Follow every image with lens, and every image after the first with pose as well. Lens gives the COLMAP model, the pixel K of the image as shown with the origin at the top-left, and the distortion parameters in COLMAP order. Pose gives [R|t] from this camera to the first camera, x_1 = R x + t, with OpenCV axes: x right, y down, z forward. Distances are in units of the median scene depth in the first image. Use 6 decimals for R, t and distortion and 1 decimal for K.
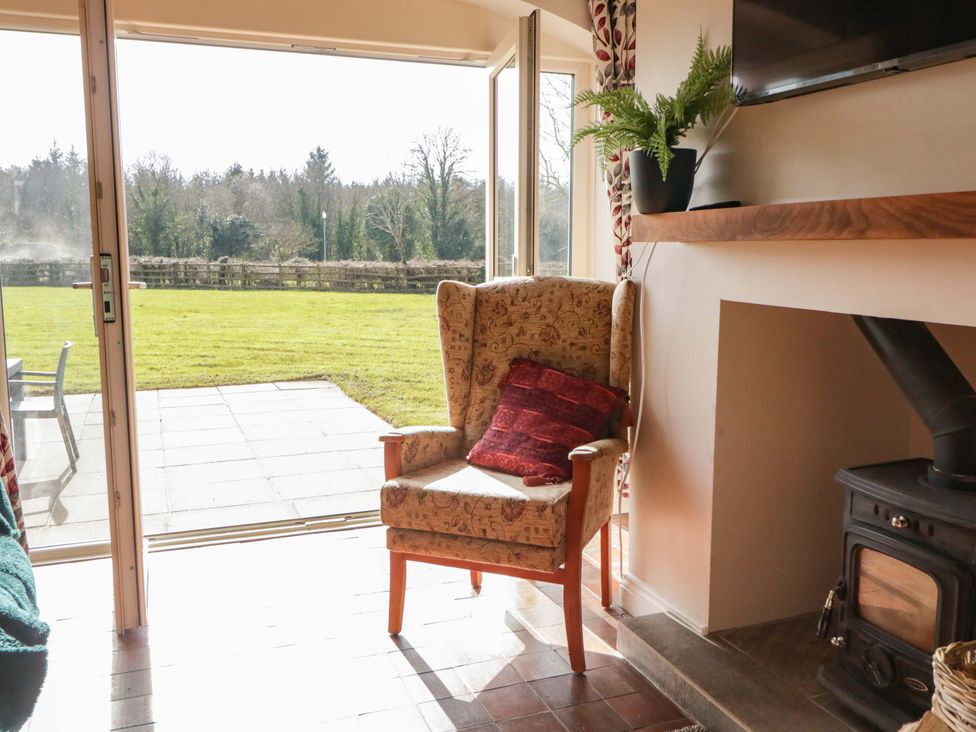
lens RADIAL K [[868.8, 0, 488.0], [0, 868.8, 366.0], [0, 0, 1]] dist [0.001380, 0.001104]
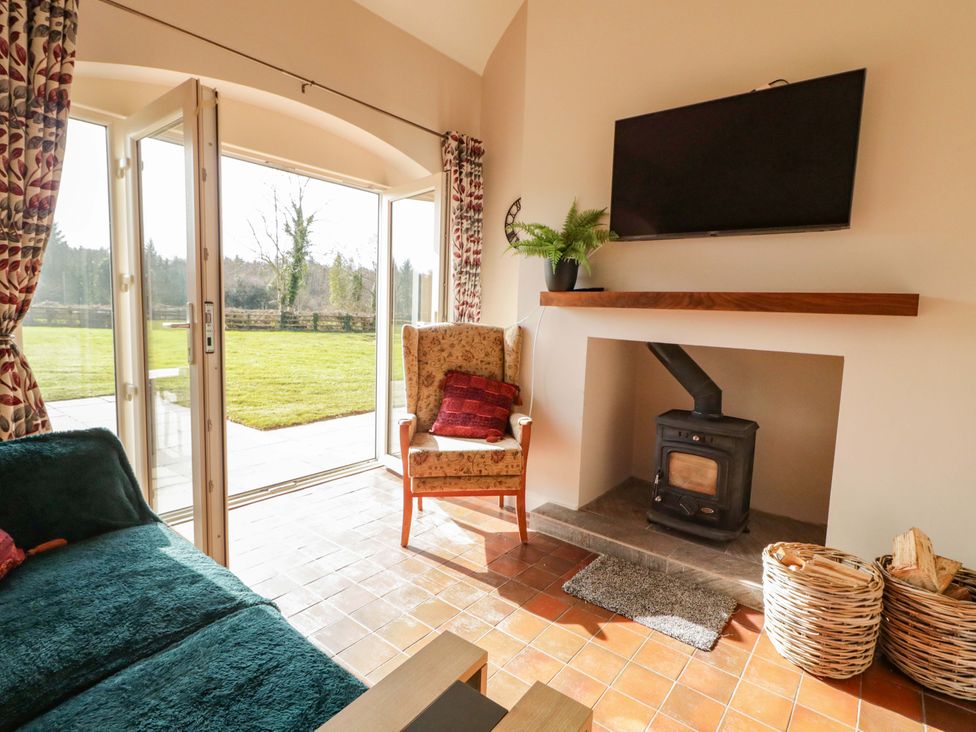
lens RADIAL K [[508.2, 0, 493.0], [0, 508.2, 359.9], [0, 0, 1]] dist [0.002839, -0.000838]
pose [[0.859506, -0.023076, 0.510605, -0.418697], [0.036105, 0.999226, -0.015618, -0.011150], [-0.509849, 0.031859, 0.859674, 0.100036]]
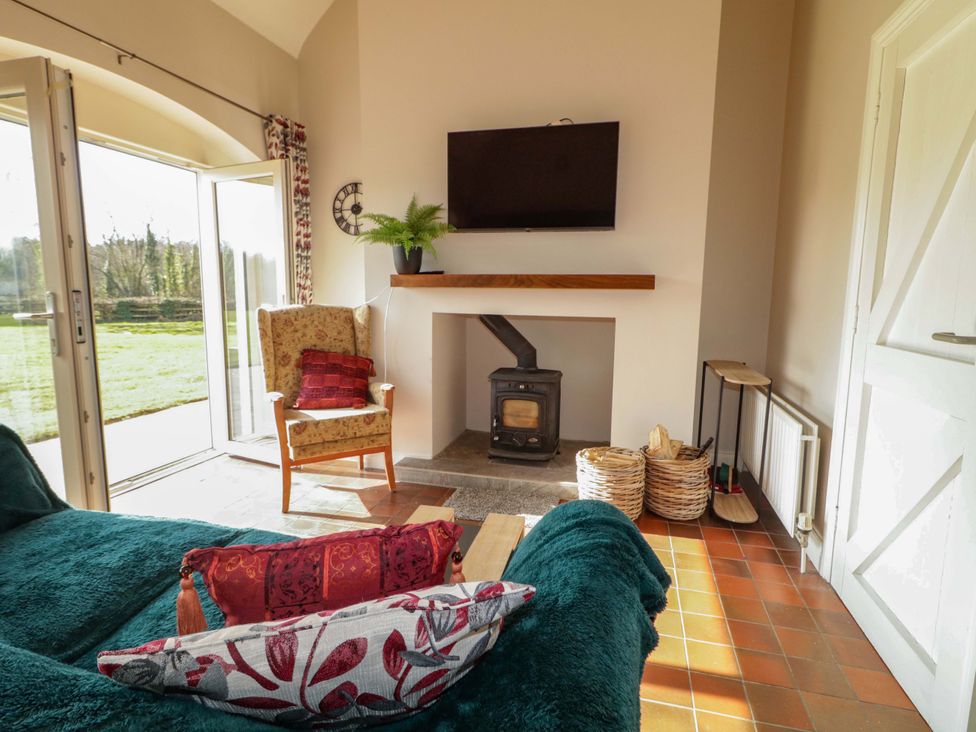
lens RADIAL K [[521.7, 0, 495.7], [0, 521.7, 362.4], [0, 0, 1]] dist [0.002106, -0.000797]
pose [[0.583478, -0.103194, 0.805546, -0.642444], [0.099888, 0.993482, 0.054917, -0.001967], [-0.805963, 0.048422, 0.589983, 0.034123]]
